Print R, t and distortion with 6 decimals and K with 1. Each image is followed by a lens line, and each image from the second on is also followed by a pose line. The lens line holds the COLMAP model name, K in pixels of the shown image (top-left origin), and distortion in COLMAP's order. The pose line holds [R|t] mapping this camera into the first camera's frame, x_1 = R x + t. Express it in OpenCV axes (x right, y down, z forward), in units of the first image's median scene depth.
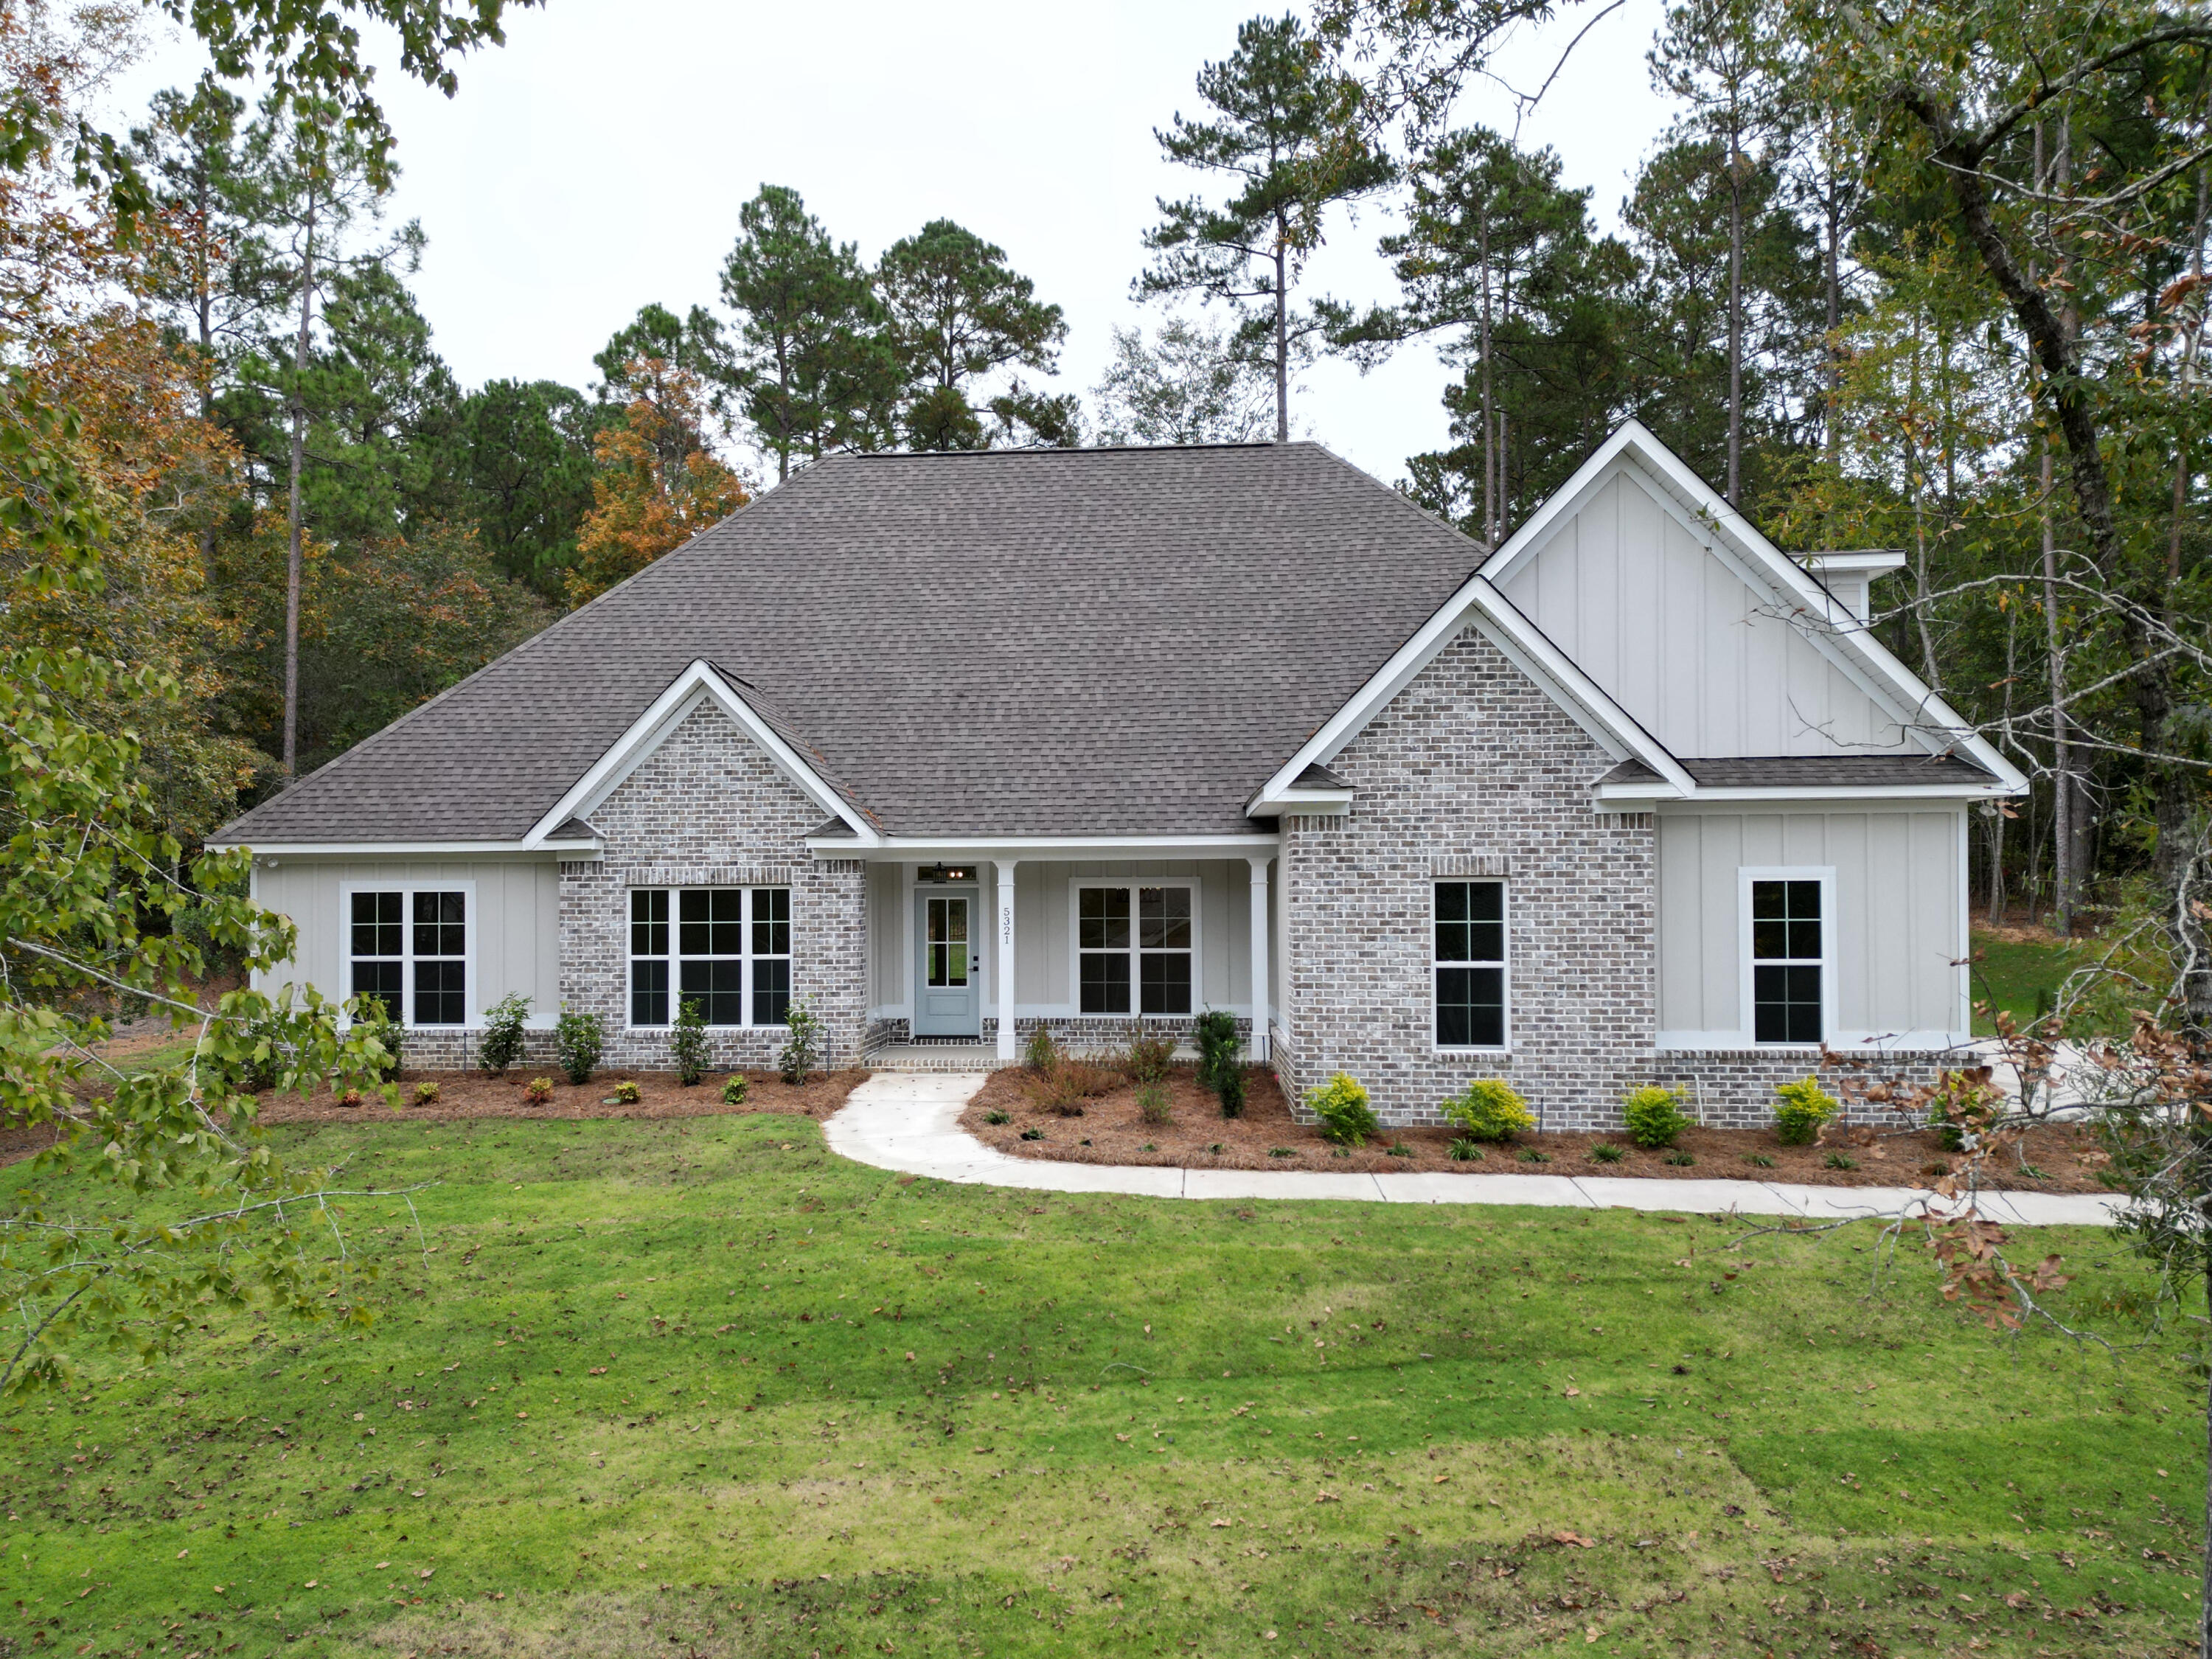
lens RADIAL K [[1606.7, 0, 1063.0], [0, 1606.7, 872.3], [0, 0, 1]] dist [0.057159, -0.039902]
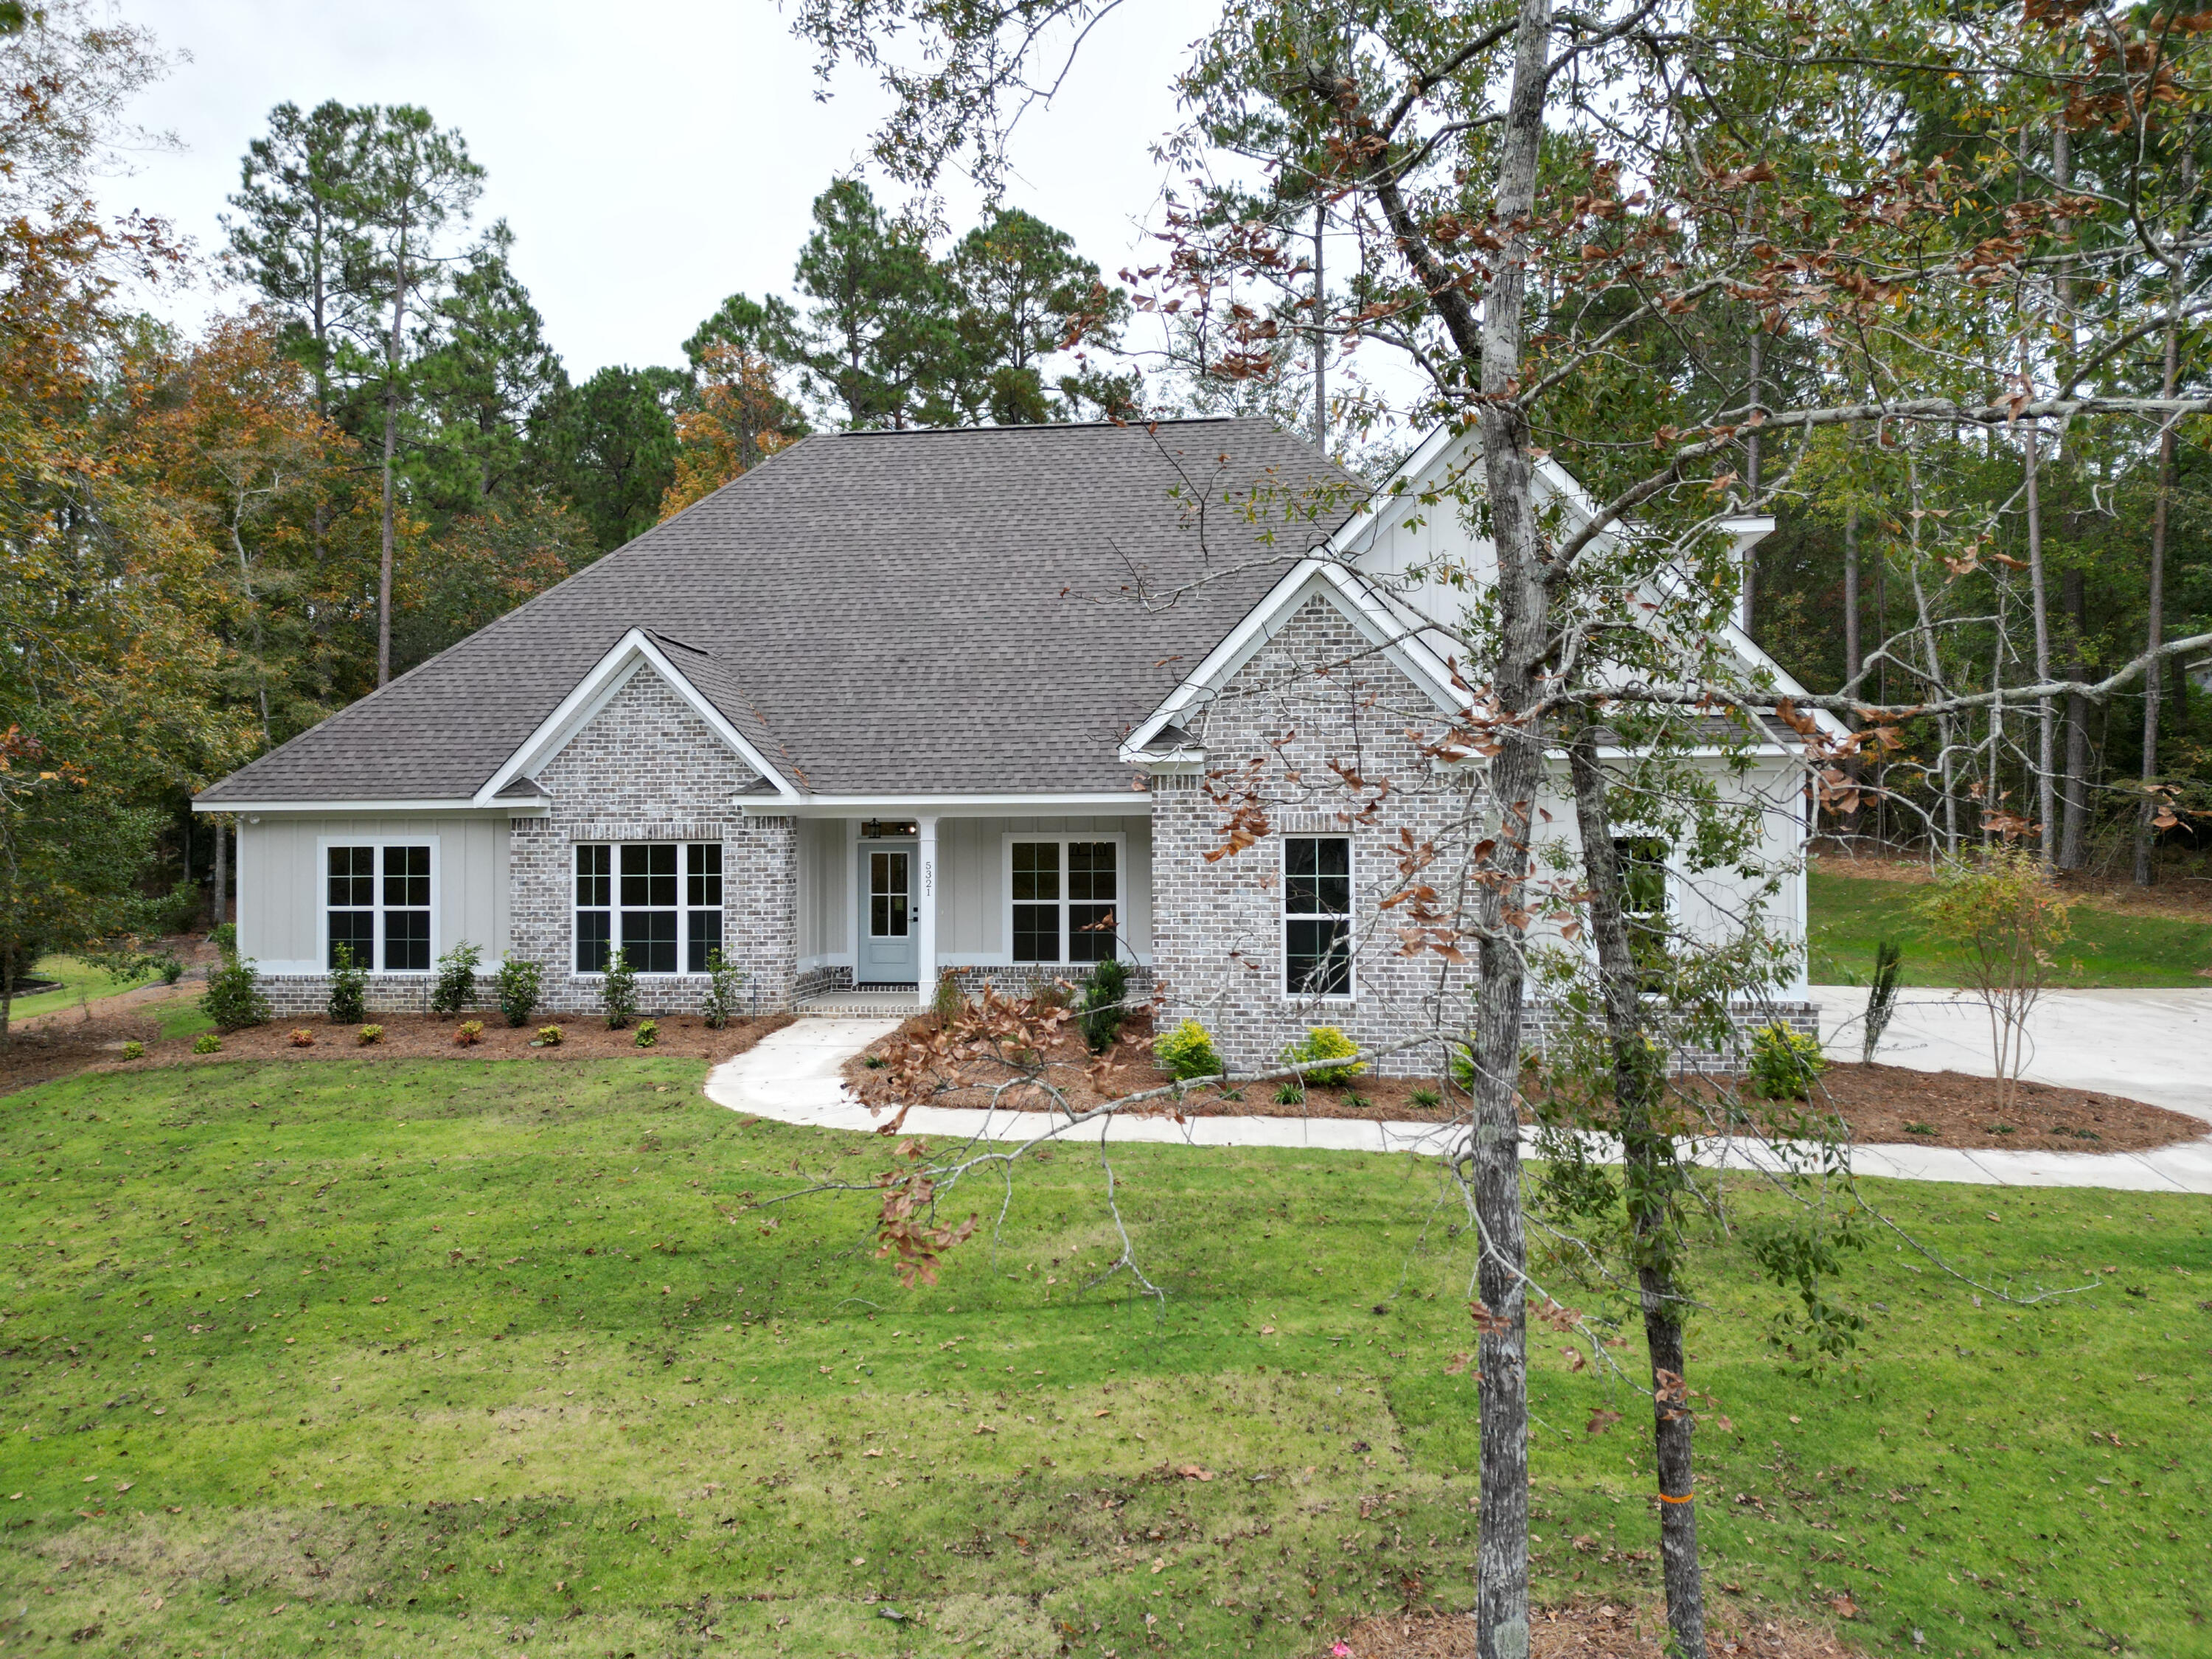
lens RADIAL K [[1519.4, 0, 1120.4], [0, 1519.4, 825.5], [0, 0, 1]] dist [0.066683, -0.055713]
pose [[0.998725, -0.000413, -0.050475, 0.173614], [0.000465, 0.999999, 0.001023, -0.003316], [0.050474, -0.001045, 0.998725, 0.008359]]
